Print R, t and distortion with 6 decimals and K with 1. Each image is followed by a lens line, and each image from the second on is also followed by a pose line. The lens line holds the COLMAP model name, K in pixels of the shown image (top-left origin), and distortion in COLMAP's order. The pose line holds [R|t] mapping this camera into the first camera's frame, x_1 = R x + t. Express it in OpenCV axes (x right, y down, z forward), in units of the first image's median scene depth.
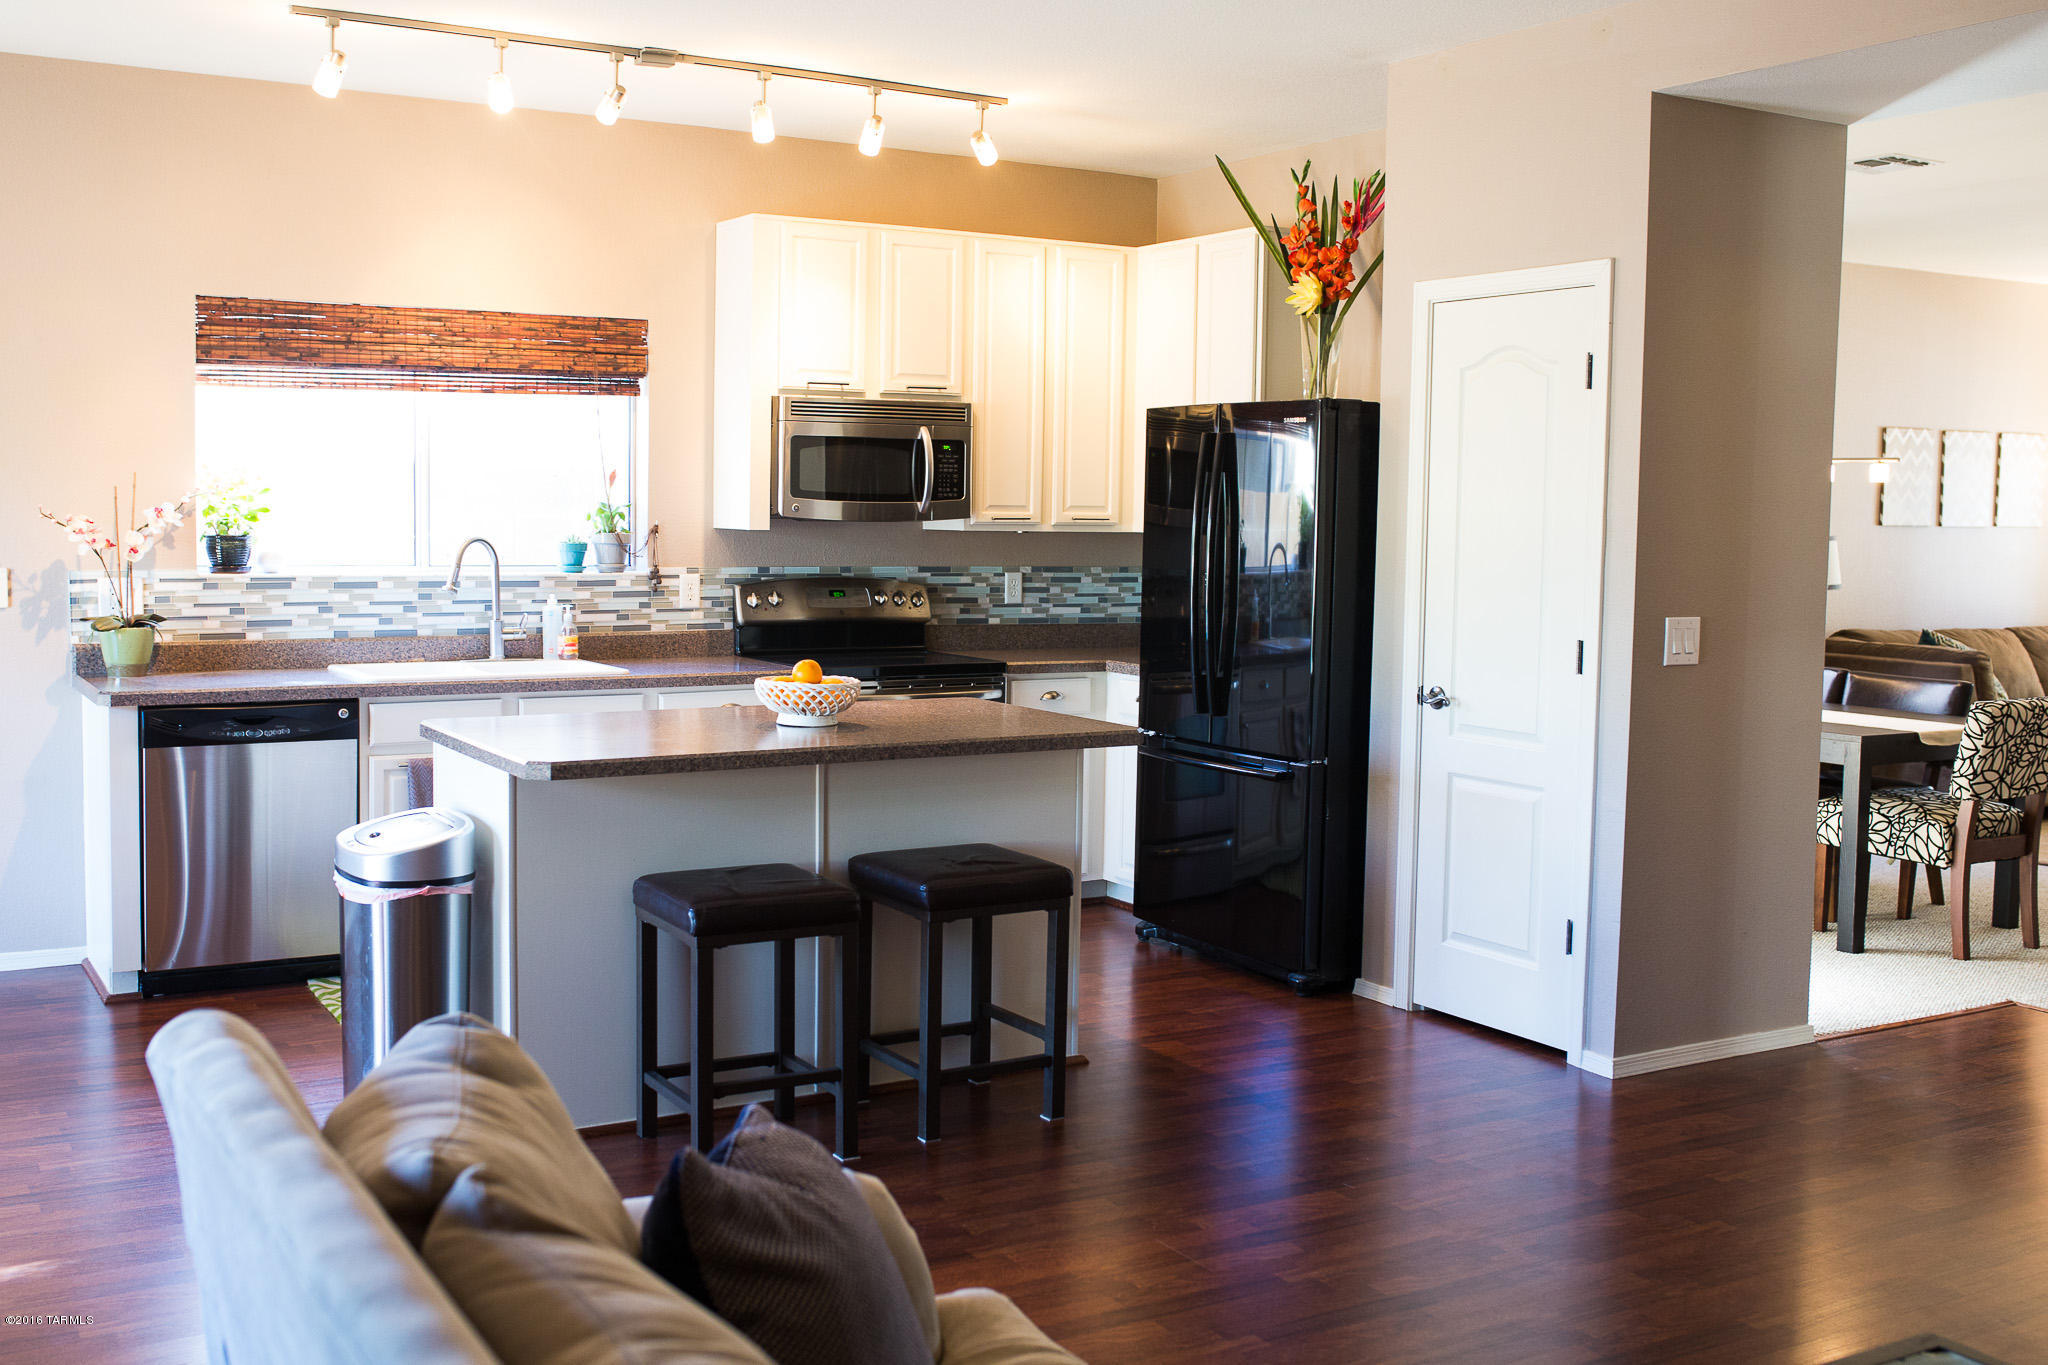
lens RADIAL K [[2047.5, 0, 971.2], [0, 2047.5, 644.7], [0, 0, 1]] dist [-0.056952, 0.093823]
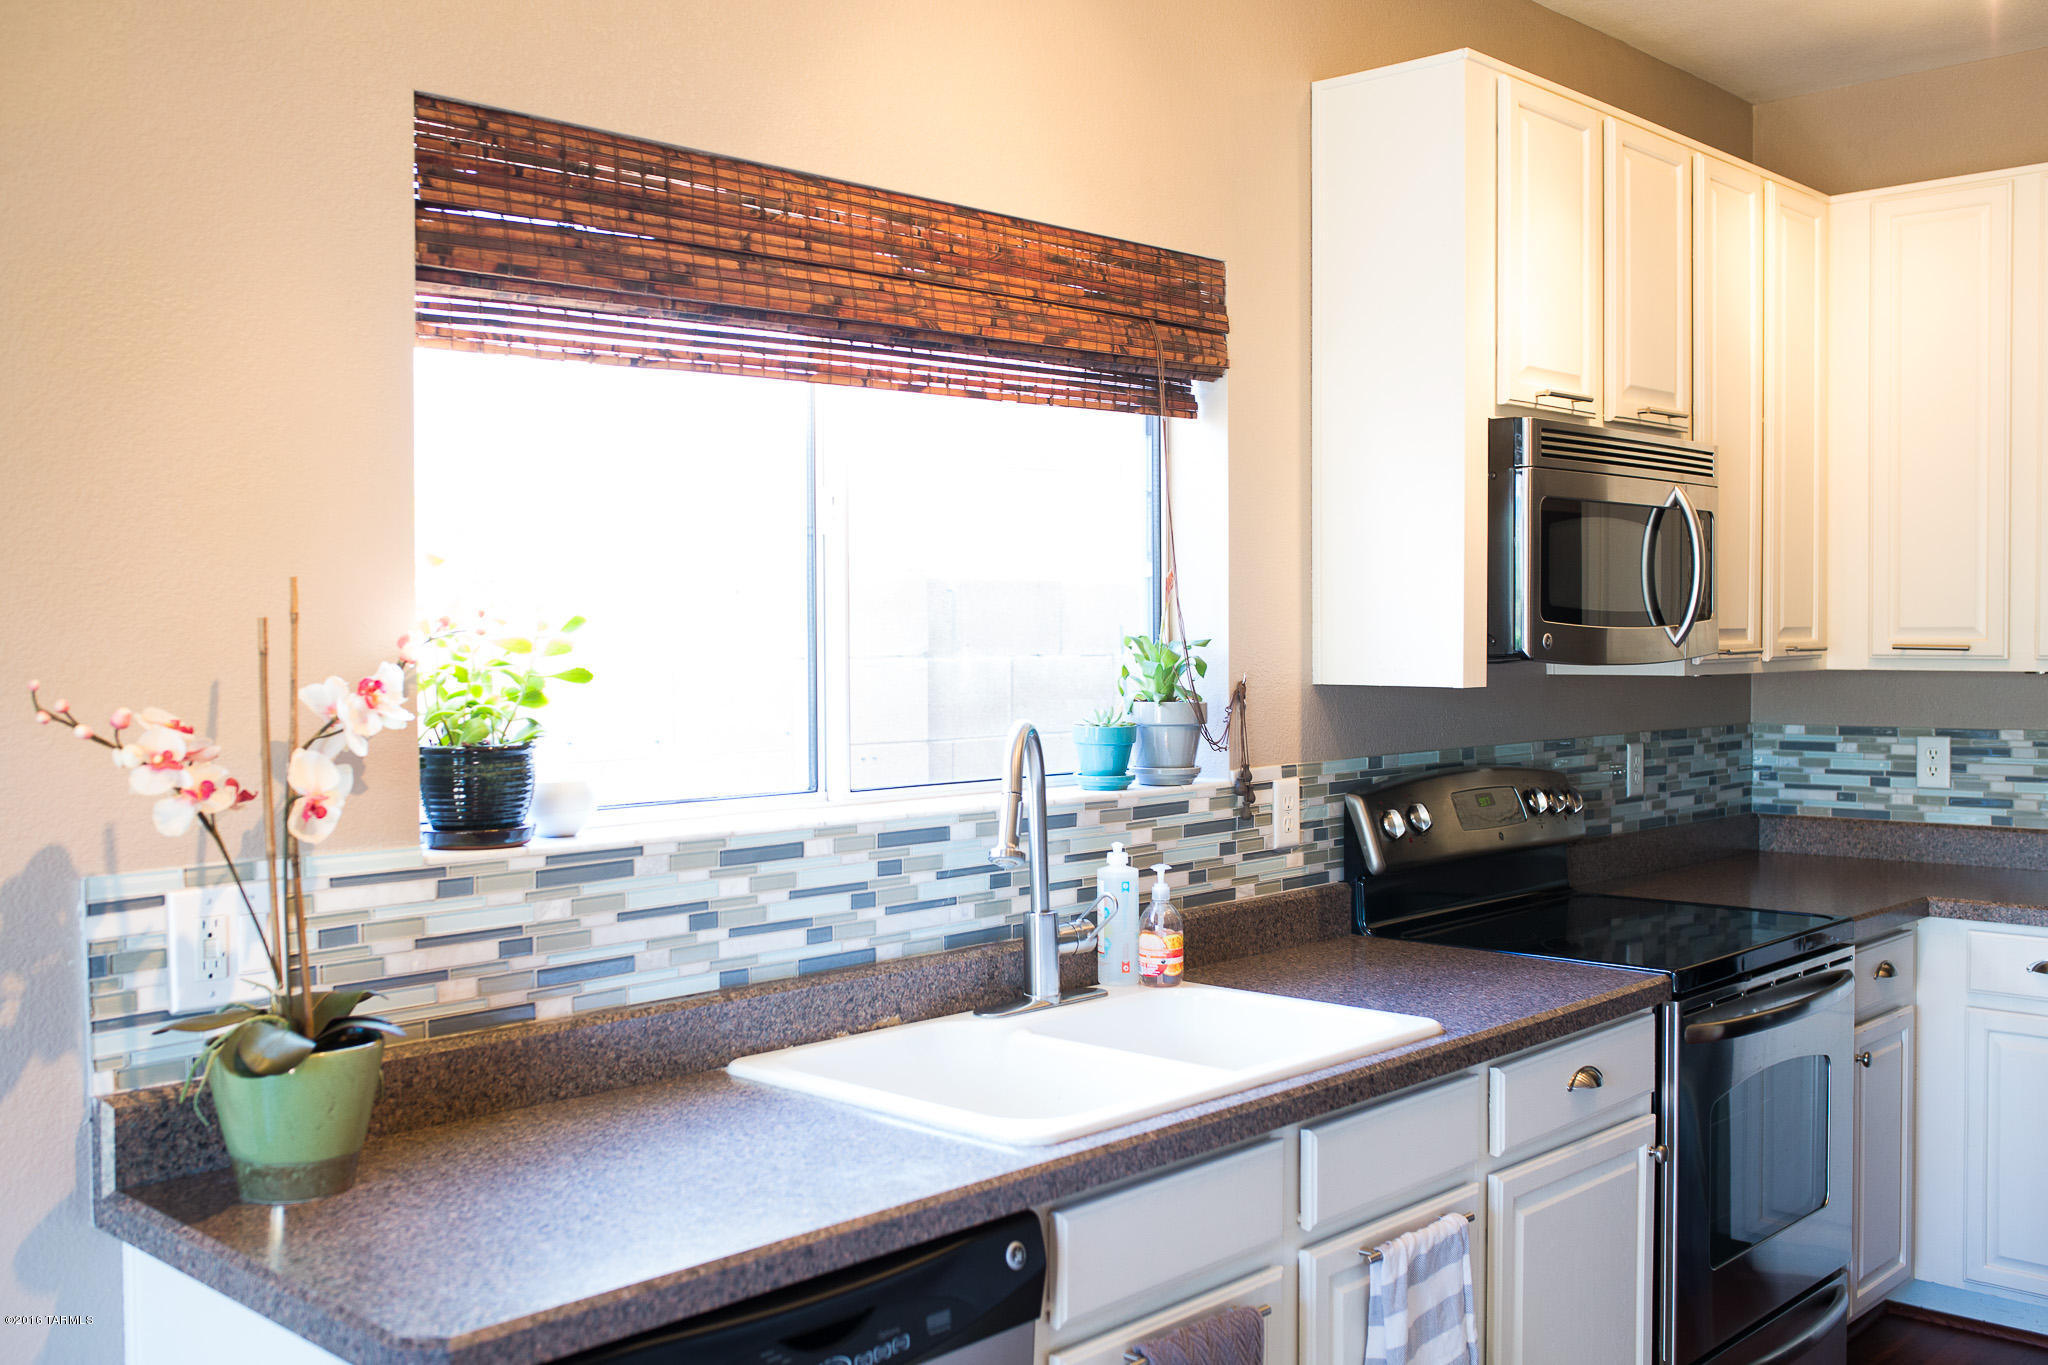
lens RADIAL K [[1951.4, 0, 1024.0], [0, 1951.4, 682.5], [0, 0, 1]] dist [-0.062700, 0.101511]
pose [[0.959694, -0.027078, 0.279740, -0.351888], [0.038083, 0.998697, -0.033979, -0.047079], [-0.278455, 0.043263, 0.959474, 0.599158]]
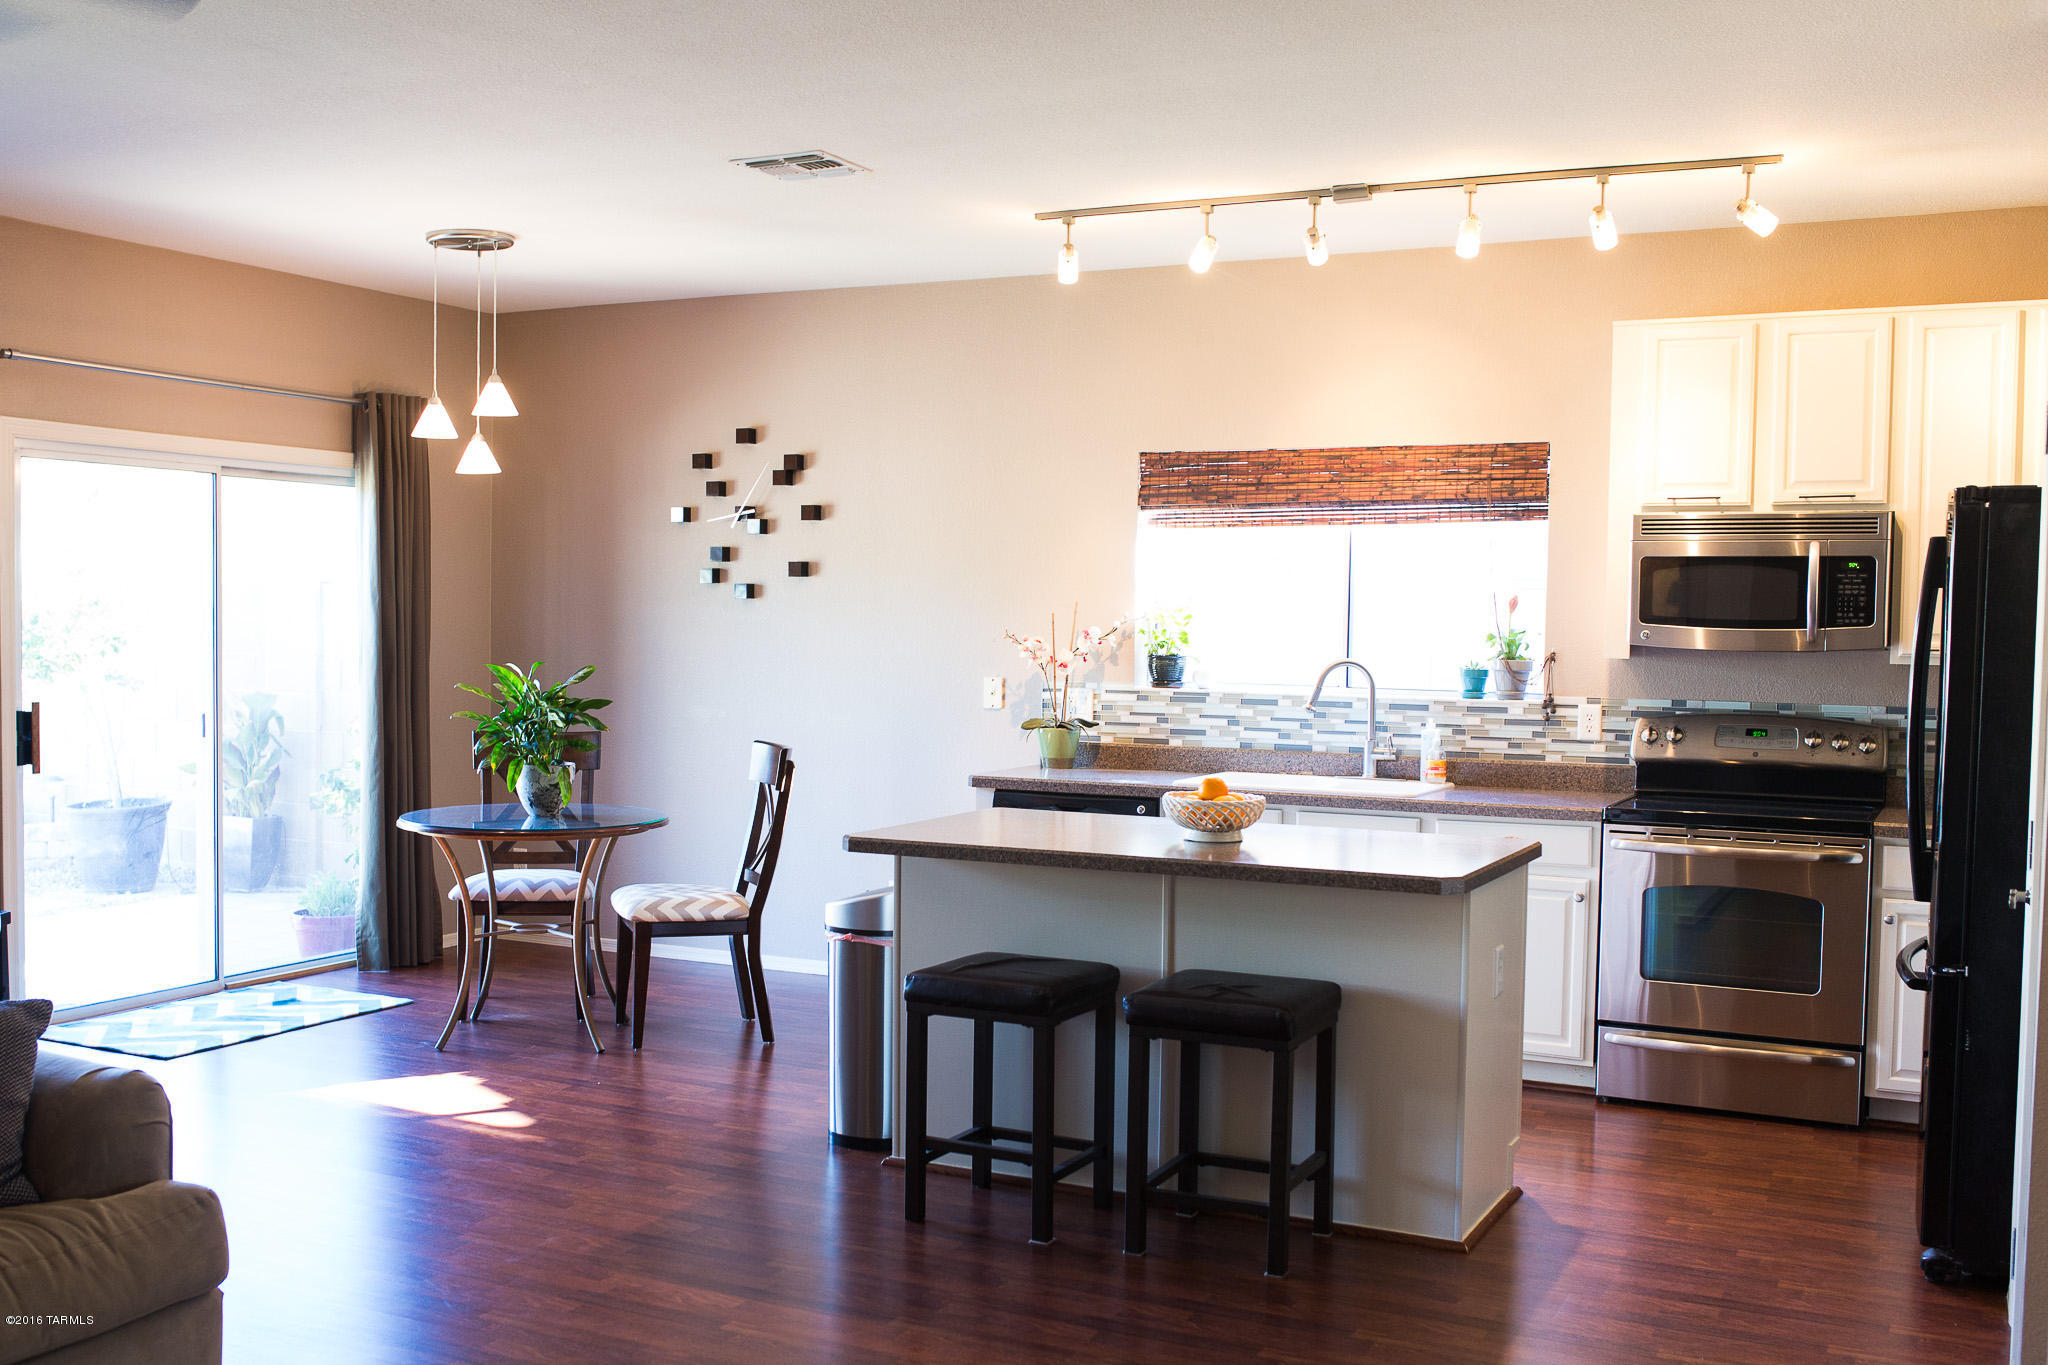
lens RADIAL K [[2042.1, 0, 980.9], [0, 2042.1, 689.9], [0, 0, 1]] dist [-0.061834, 0.129172]
pose [[0.546733, 0.023866, -0.836966, 0.531802], [-0.065412, 0.997756, -0.014278, -0.009851], [0.834748, 0.062554, 0.547068, 0.260793]]
